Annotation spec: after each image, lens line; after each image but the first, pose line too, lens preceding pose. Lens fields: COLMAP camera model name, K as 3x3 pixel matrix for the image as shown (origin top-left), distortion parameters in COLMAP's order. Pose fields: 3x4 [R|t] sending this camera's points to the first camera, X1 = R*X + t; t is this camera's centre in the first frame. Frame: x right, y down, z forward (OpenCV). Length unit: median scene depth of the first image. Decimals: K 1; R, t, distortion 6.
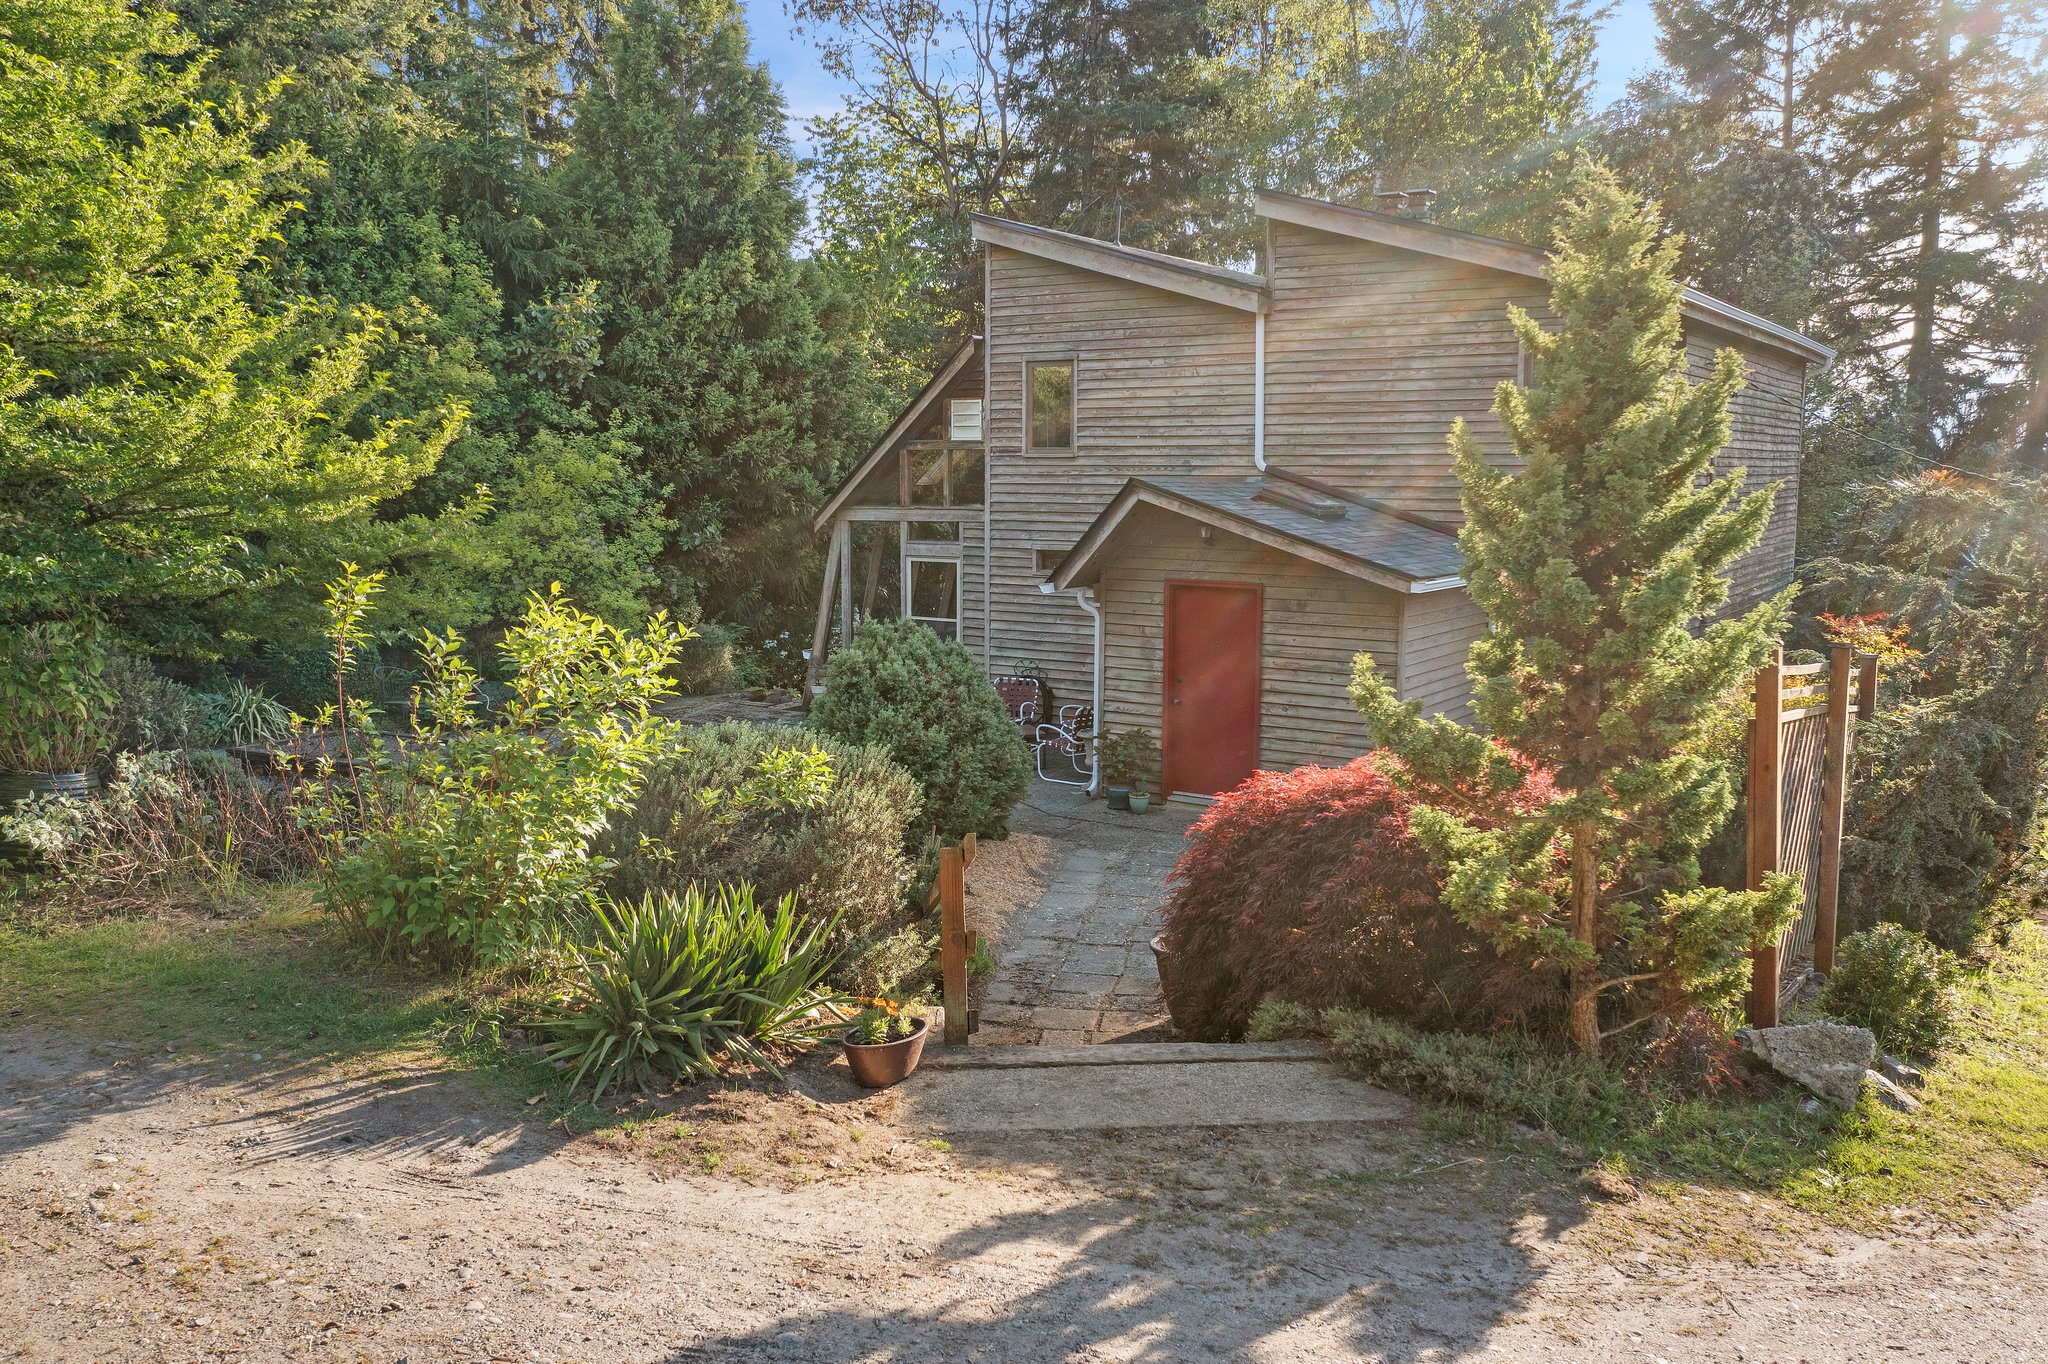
lens RADIAL K [[1712.0, 0, 1006.1], [0, 1712.0, 680.7], [0, 0, 1]] dist [-0.003366, 0.005847]
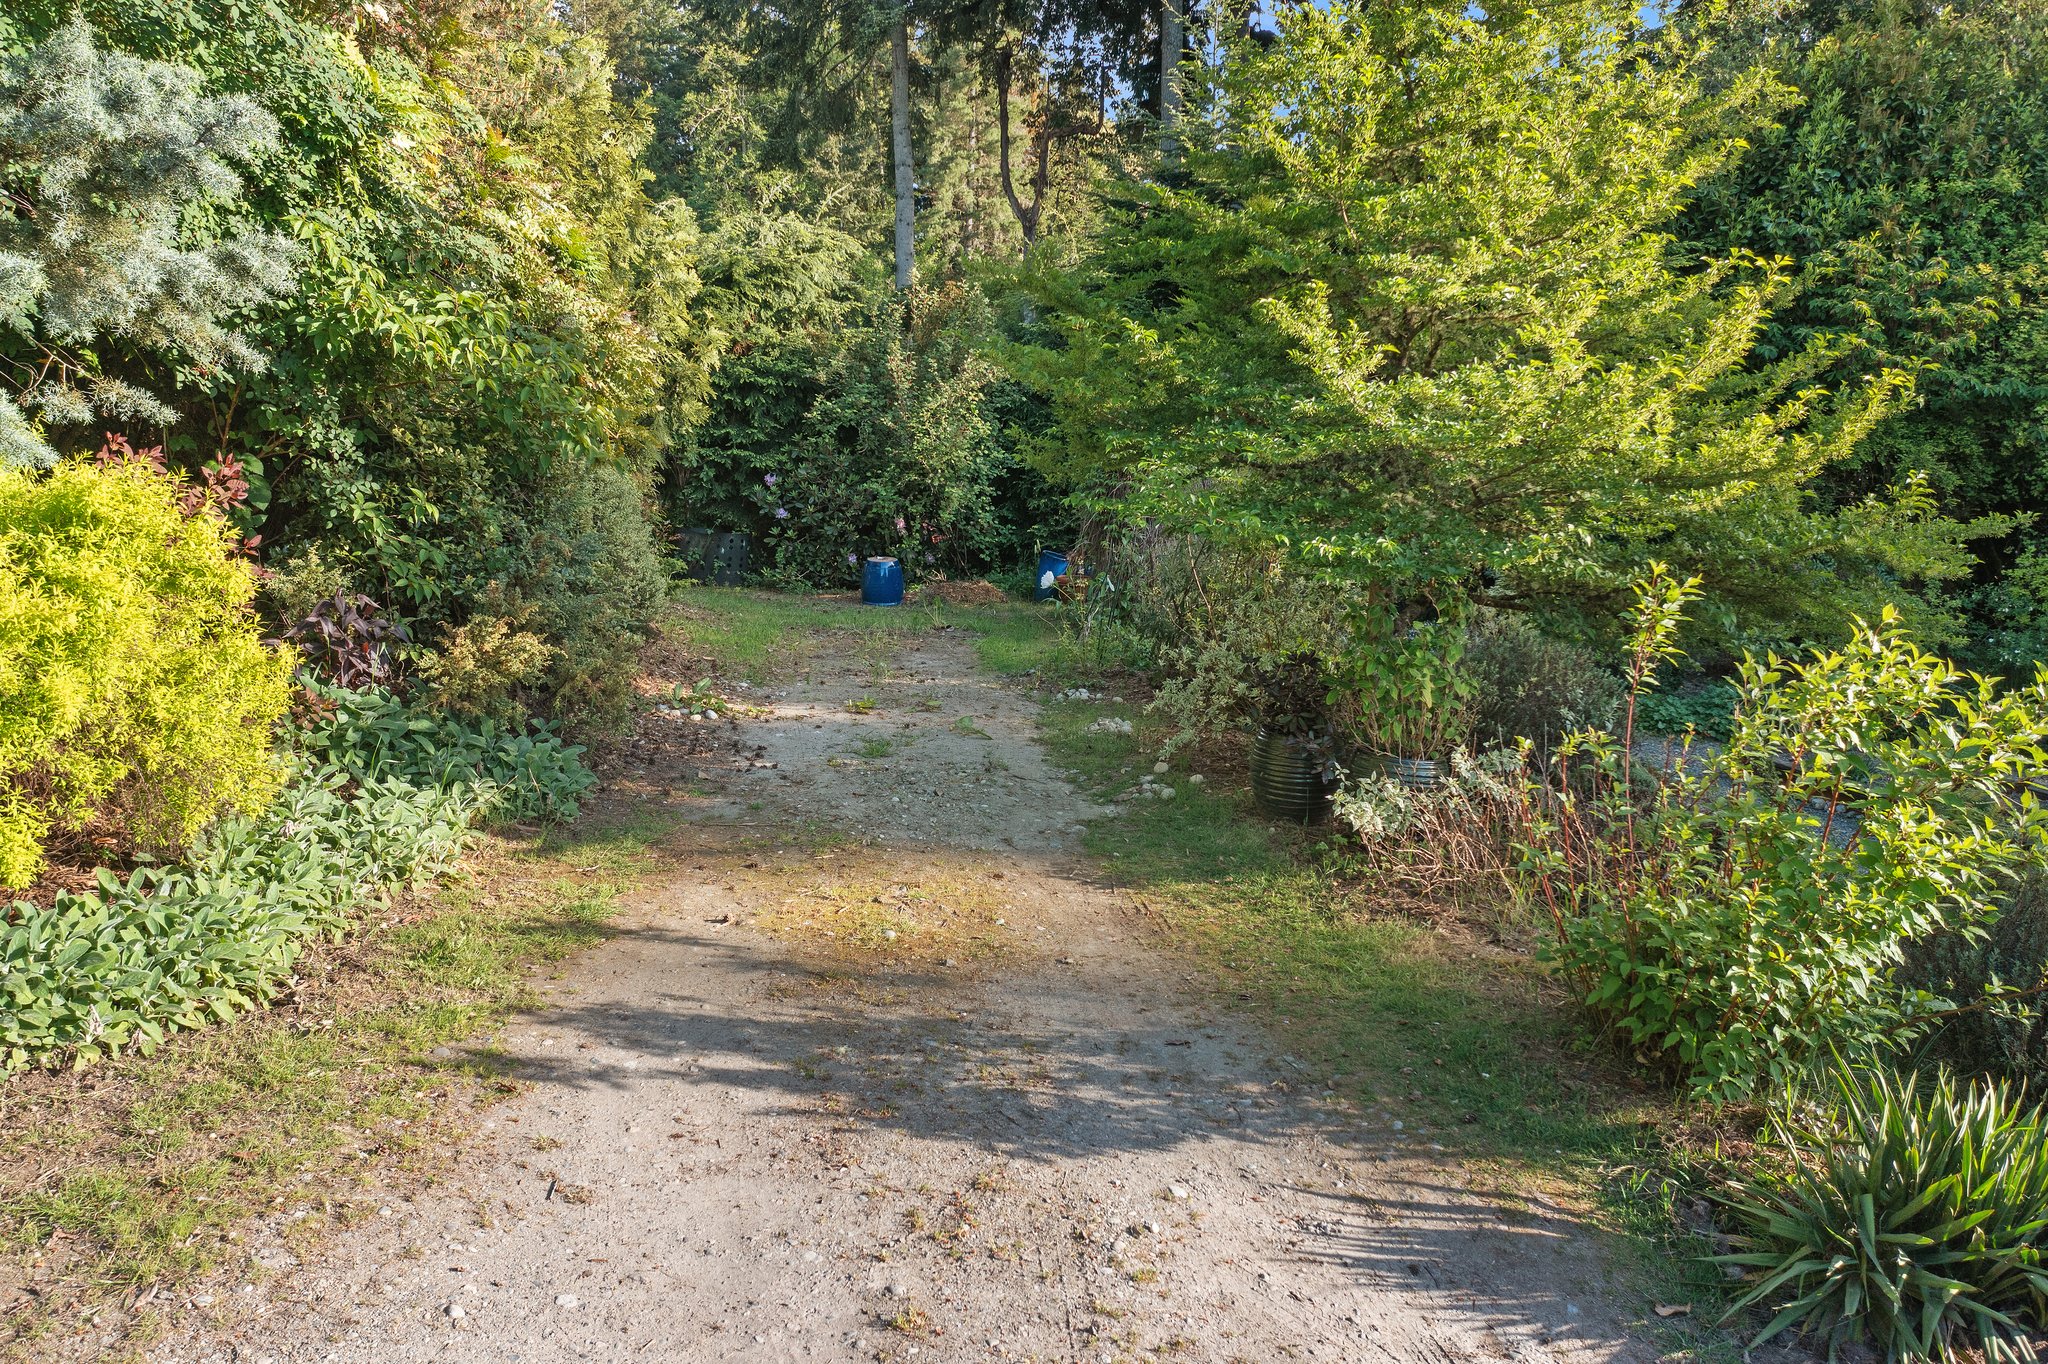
lens RADIAL K [[1639.8, 0, 975.0], [0, 1639.8, 686.1], [0, 0, 1]] dist [-0.018230, -0.009786]
pose [[0.575771, 0.118925, -0.808916, 0.028720], [-0.103430, 0.992011, 0.072224, -0.013387], [0.811043, 0.042082, 0.583471, 0.112605]]
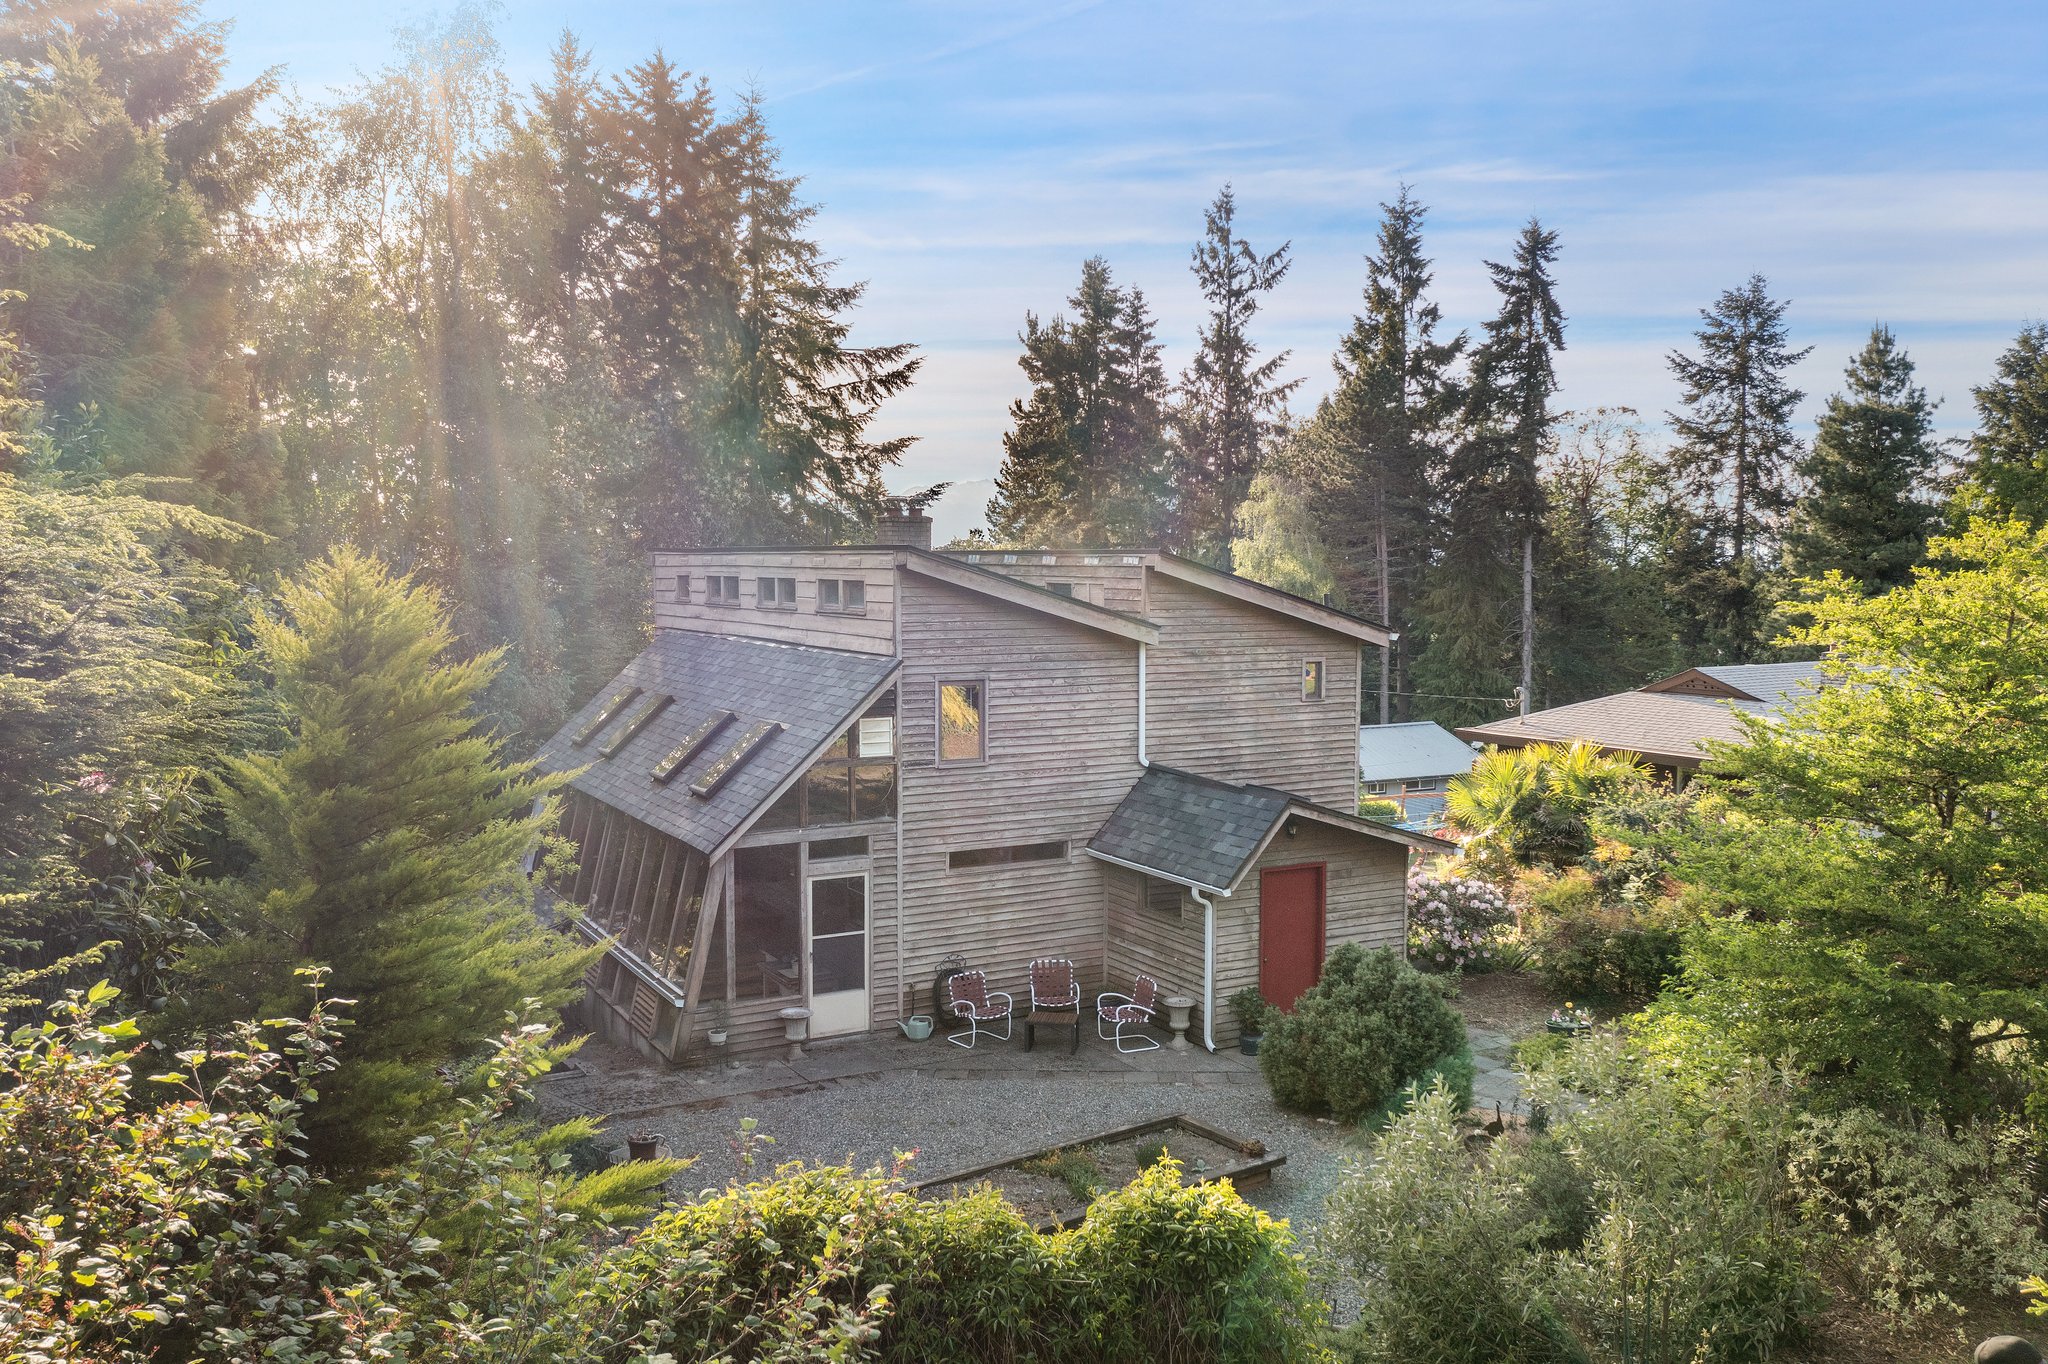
lens RADIAL K [[1692.7, 0, 1125.6], [0, 1692.7, 636.9], [0, 0, 1]] dist [-0.022606, 0.000165]
pose [[0.404539, -0.044080, 0.913458, -0.905275], [0.107122, 0.994246, 0.000538, -0.199809], [-0.908225, 0.097634, 0.406933, 0.449209]]
